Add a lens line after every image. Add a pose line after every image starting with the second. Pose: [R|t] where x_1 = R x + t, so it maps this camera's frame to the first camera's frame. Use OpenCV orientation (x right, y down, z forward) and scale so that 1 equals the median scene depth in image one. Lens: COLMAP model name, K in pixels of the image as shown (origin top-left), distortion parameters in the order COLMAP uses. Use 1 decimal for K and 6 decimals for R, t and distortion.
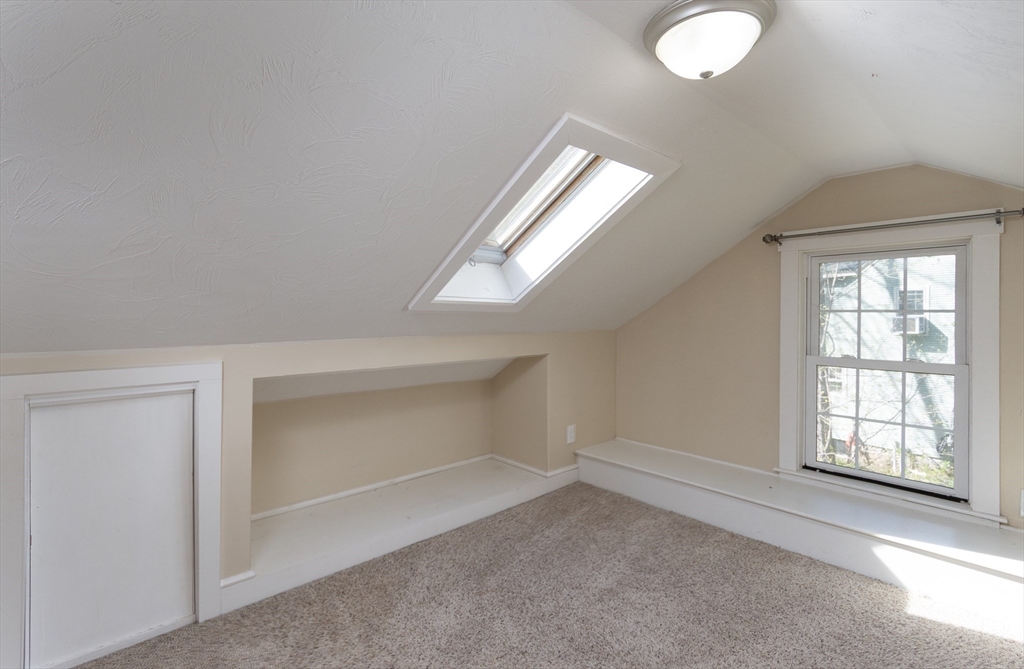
lens RADIAL K [[475.3, 0, 476.5], [0, 475.3, 317.3], [0, 0, 1]] dist [0.004567, 0.000228]
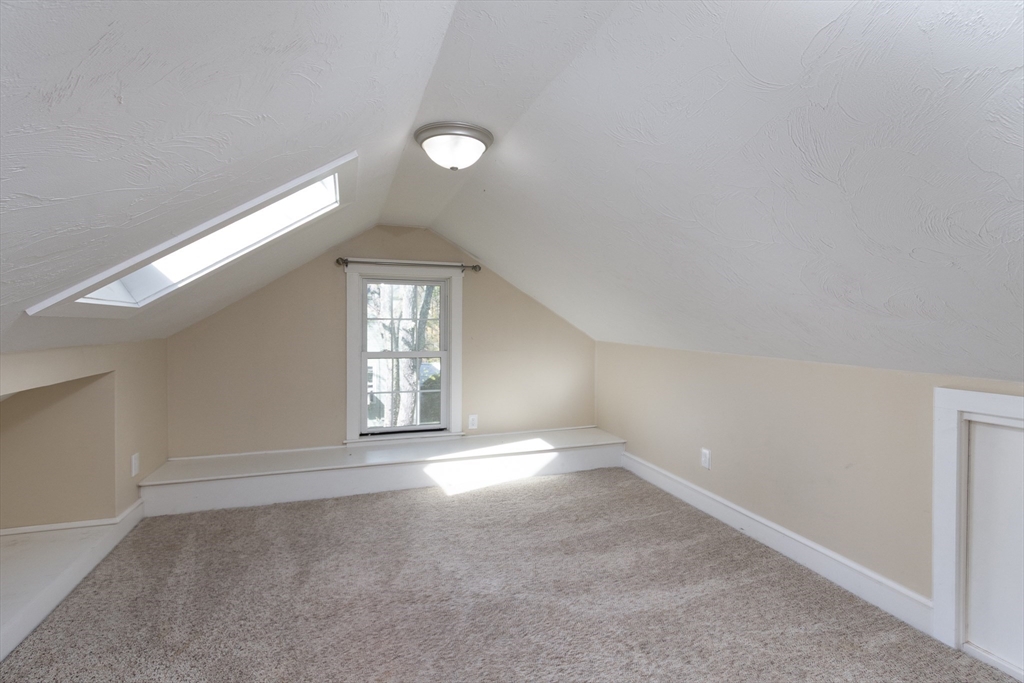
lens RADIAL K [[471.7, 0, 513.6], [0, 471.7, 335.3], [0, 0, 1]] dist [-0.001910, -0.001535]
pose [[0.384334, -0.027331, 0.922790, -0.384150], [0.000931, 0.999573, 0.029218, -0.004754], [-0.923194, -0.010370, 0.384195, 0.098538]]
